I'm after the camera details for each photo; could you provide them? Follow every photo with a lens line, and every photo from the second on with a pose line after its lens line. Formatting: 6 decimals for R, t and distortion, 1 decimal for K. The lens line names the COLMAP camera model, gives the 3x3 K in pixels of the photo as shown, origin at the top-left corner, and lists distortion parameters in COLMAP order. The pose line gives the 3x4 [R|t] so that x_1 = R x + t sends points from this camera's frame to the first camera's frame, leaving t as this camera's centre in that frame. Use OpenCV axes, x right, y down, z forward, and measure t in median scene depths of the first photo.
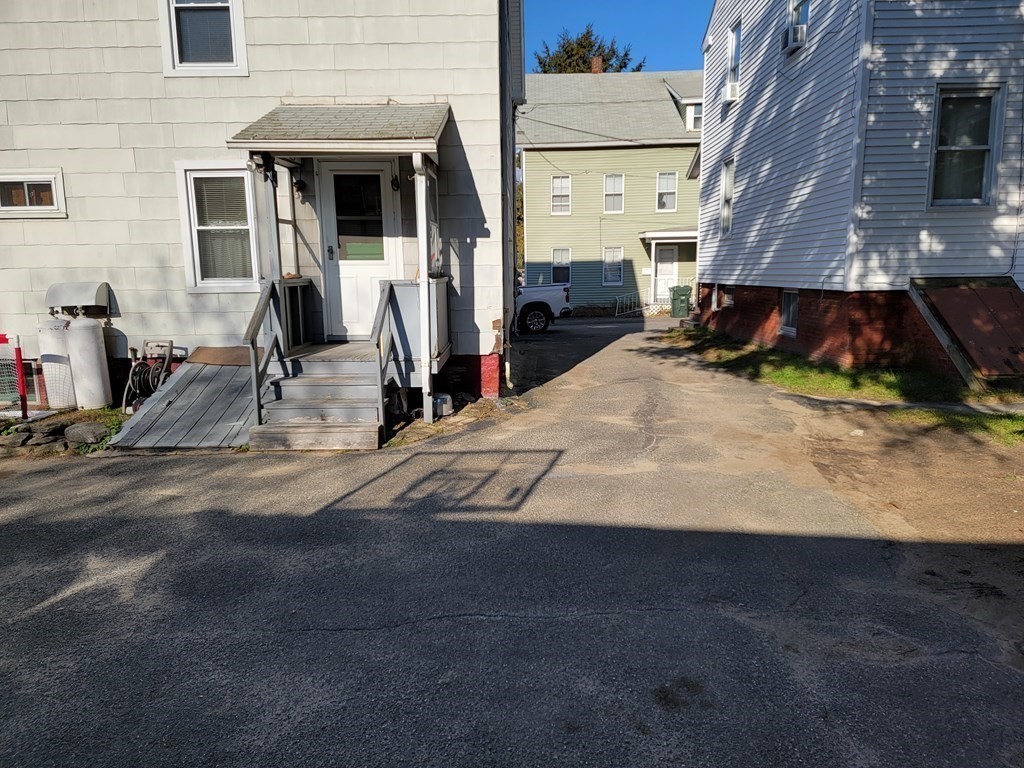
lens RADIAL K [[702.1, 0, 517.2], [0, 702.1, 378.2], [0, 0, 1]] dist [0.099612, -0.087417]
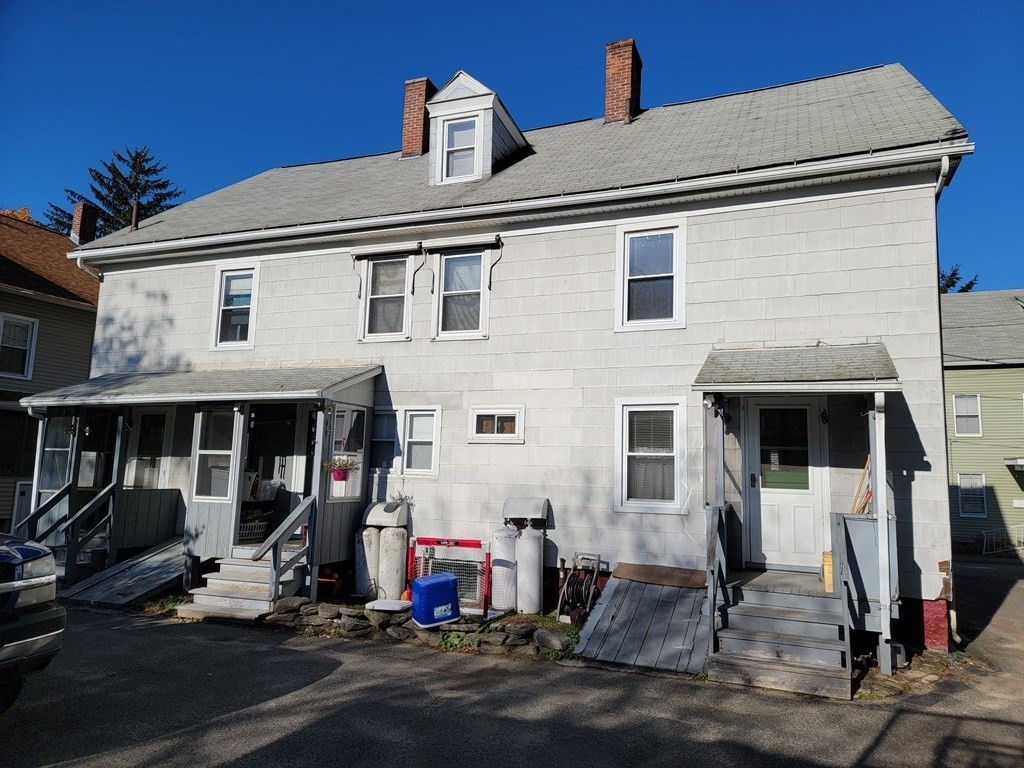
lens RADIAL K [[702.1, 0, 517.2], [0, 702.1, 378.2], [0, 0, 1]] dist [0.099612, -0.087417]
pose [[0.934117, -0.011556, -0.356781, -0.214205], [-0.092845, 0.957212, -0.274089, -0.002854], [0.344682, 0.289157, 0.893075, -0.092111]]
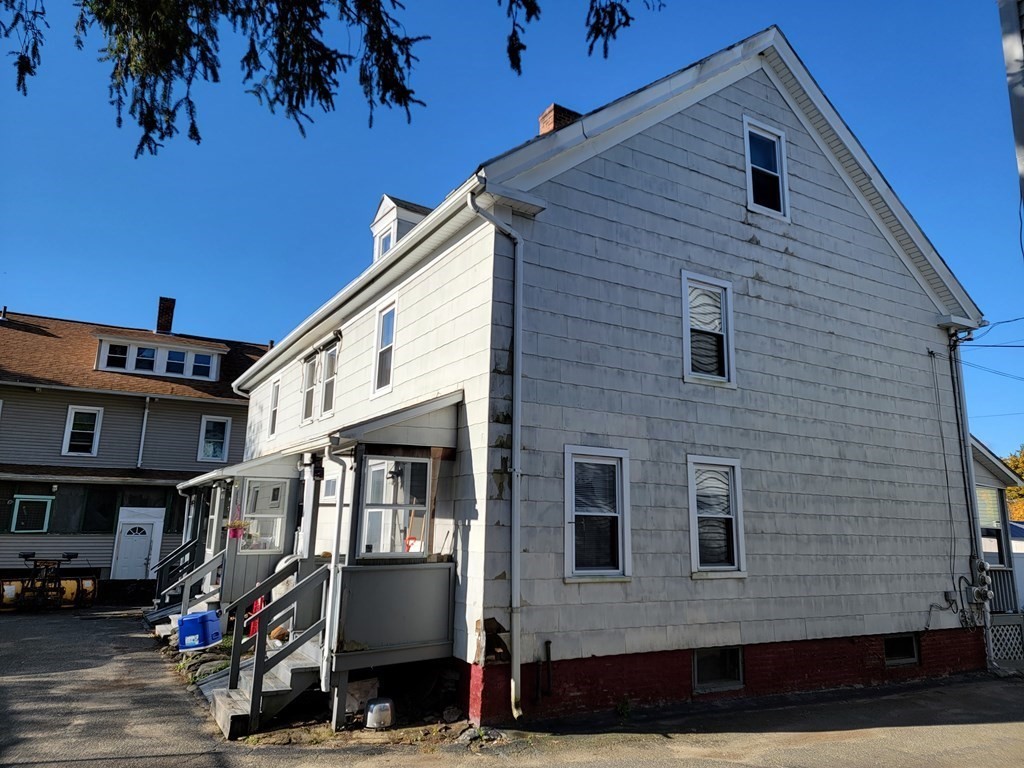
lens RADIAL K [[702.1, 0, 517.2], [0, 702.1, 378.2], [0, 0, 1]] dist [0.099612, -0.087417]
pose [[0.506371, -0.156146, -0.848061, 0.772939], [-0.148087, 0.953112, -0.263910, -0.144321], [0.849505, 0.259223, 0.459505, 0.594191]]
